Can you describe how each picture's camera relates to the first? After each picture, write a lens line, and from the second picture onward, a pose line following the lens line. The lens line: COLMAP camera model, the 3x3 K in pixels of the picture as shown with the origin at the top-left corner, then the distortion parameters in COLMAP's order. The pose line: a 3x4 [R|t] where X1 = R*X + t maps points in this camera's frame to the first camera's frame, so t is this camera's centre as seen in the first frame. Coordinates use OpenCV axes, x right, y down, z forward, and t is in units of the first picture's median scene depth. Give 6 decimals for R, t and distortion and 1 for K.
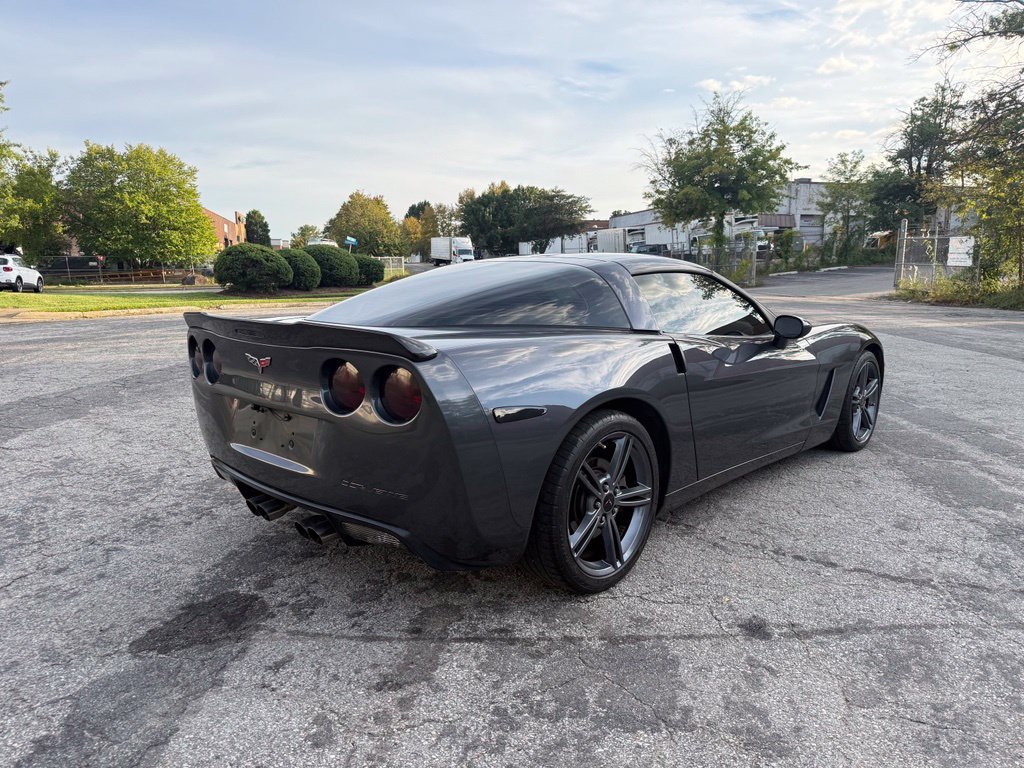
lens RADIAL K [[715.9, 0, 512.0], [0, 715.9, 384.0], [0, 0, 1]] dist [0.084262, -0.111348]
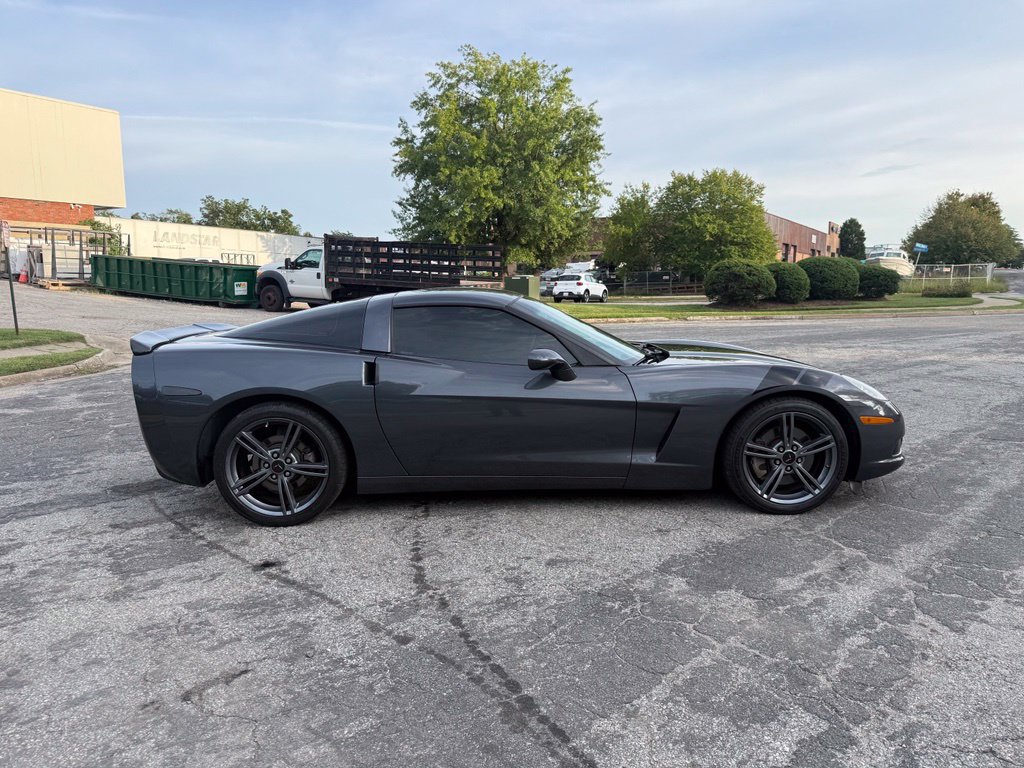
lens RADIAL K [[711.4, 0, 511.0], [0, 711.4, 397.9], [0, 0, 1]] dist [0.061016, -0.095832]
pose [[0.705694, 0.110438, -0.699857, 0.121276], [-0.105744, 0.993131, 0.050091, -0.007737], [0.700581, 0.038657, 0.712525, 0.025343]]
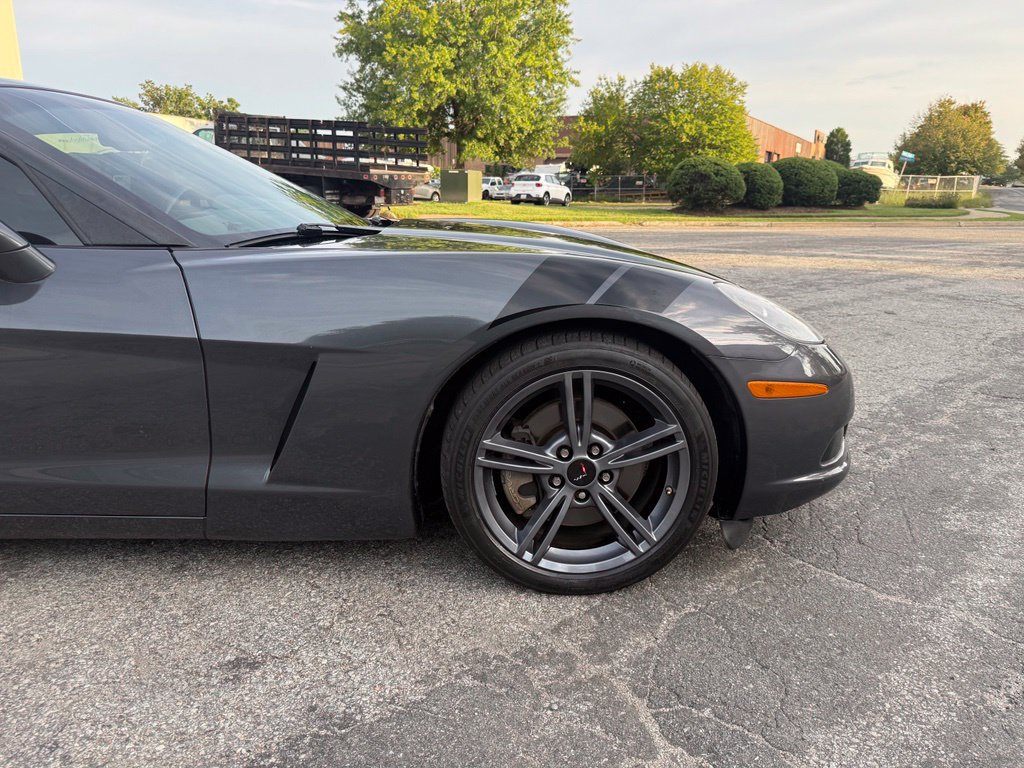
lens RADIAL K [[724.2, 0, 514.4], [0, 724.2, 396.3], [0, 0, 1]] dist [0.007453, -0.018431]
pose [[0.729563, 0.202561, -0.653228, 0.100286], [-0.125587, 0.978570, 0.163183, -0.009968], [0.672284, -0.037015, 0.739368, 0.103475]]
